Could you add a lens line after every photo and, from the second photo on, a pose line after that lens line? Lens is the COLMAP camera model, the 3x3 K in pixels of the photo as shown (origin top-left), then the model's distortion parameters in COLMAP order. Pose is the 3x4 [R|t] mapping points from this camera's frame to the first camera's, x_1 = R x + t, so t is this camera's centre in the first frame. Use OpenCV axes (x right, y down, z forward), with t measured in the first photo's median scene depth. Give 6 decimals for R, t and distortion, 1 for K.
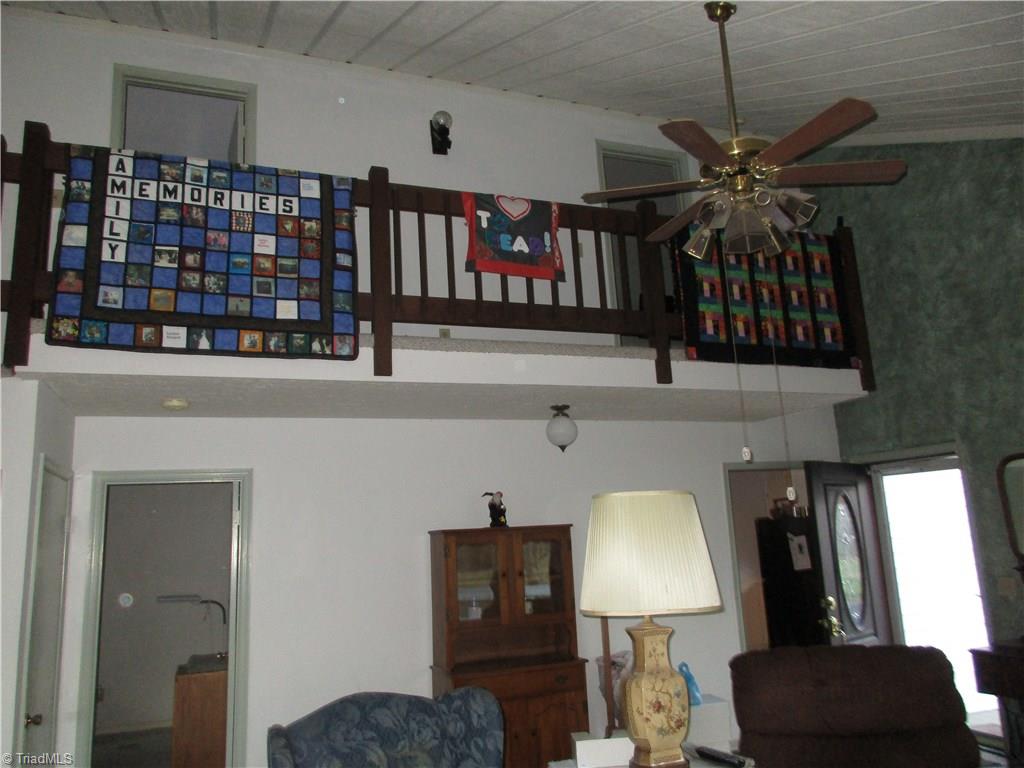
lens RADIAL K [[773.0, 0, 512.0], [0, 773.0, 384.0], [0, 0, 1]] dist [0.003095, -0.001571]
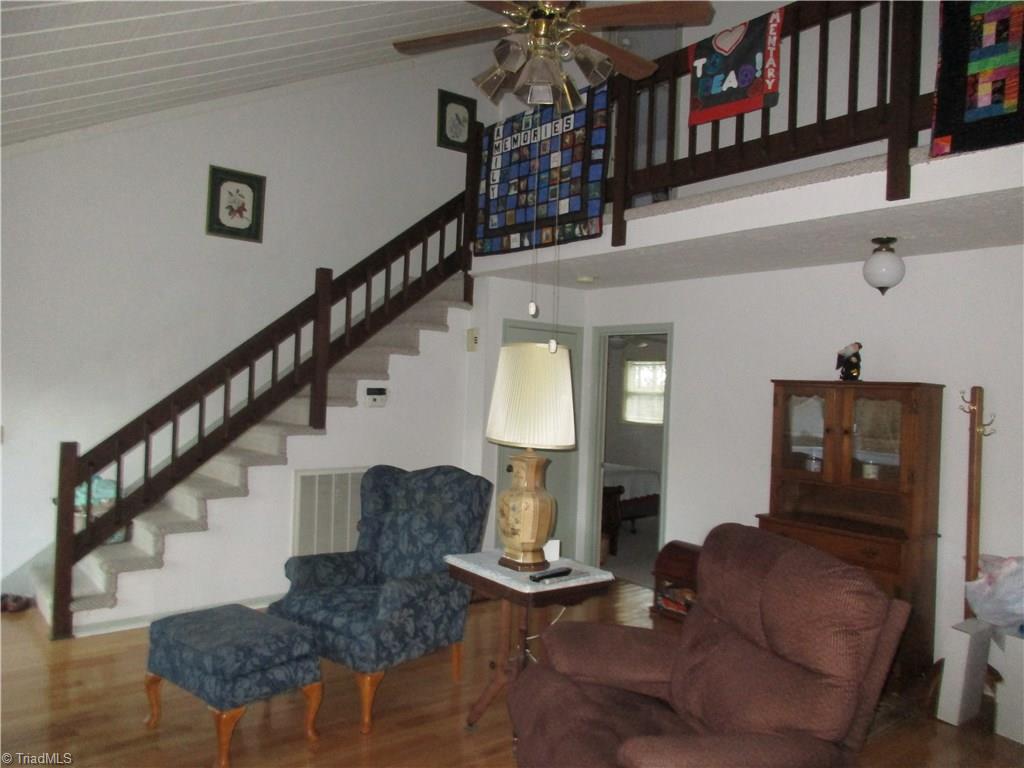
lens RADIAL K [[746.7, 0, 499.2], [0, 746.7, 379.4], [0, 0, 1]] dist [0.042341, 0.001084]
pose [[0.304412, 0.054119, -0.951002, 0.782738], [0.130028, 0.986678, 0.097770, 0.048956], [0.943624, -0.153419, 0.293319, 0.395414]]
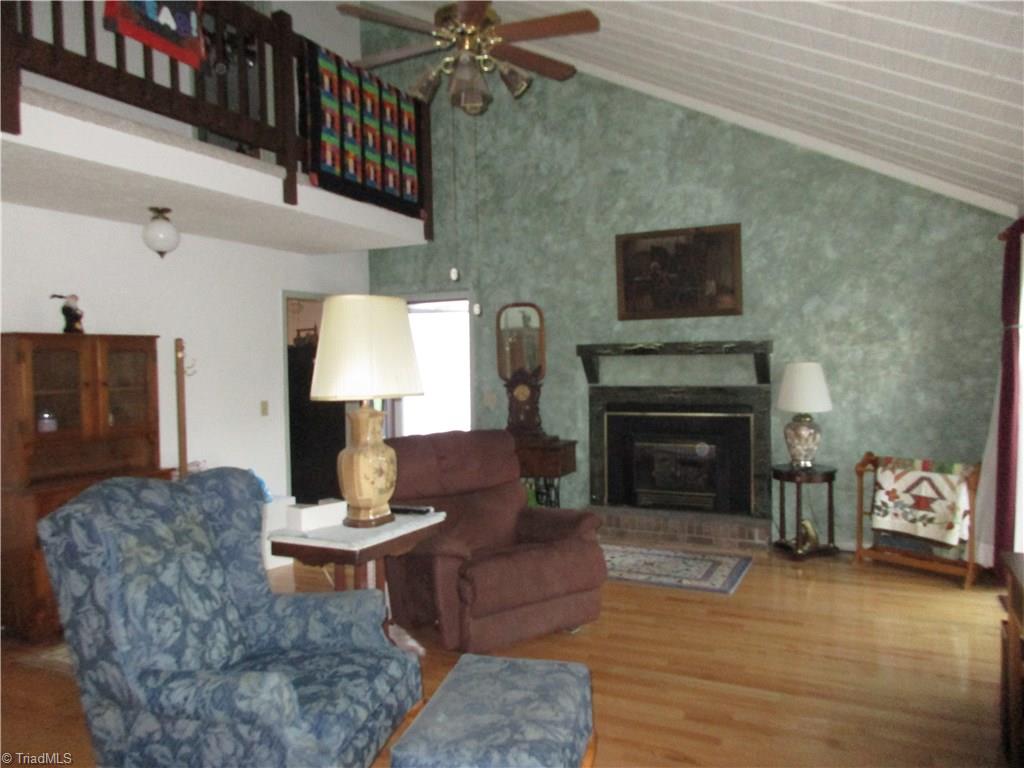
lens RADIAL K [[773.0, 0, 512.0], [0, 773.0, 384.0], [0, 0, 1]] dist [0.003095, -0.001571]
pose [[0.724777, 0.017856, 0.688752, -0.296300], [-0.152200, 0.979117, 0.134777, 0.050352], [-0.671963, -0.202511, 0.712359, 0.012045]]
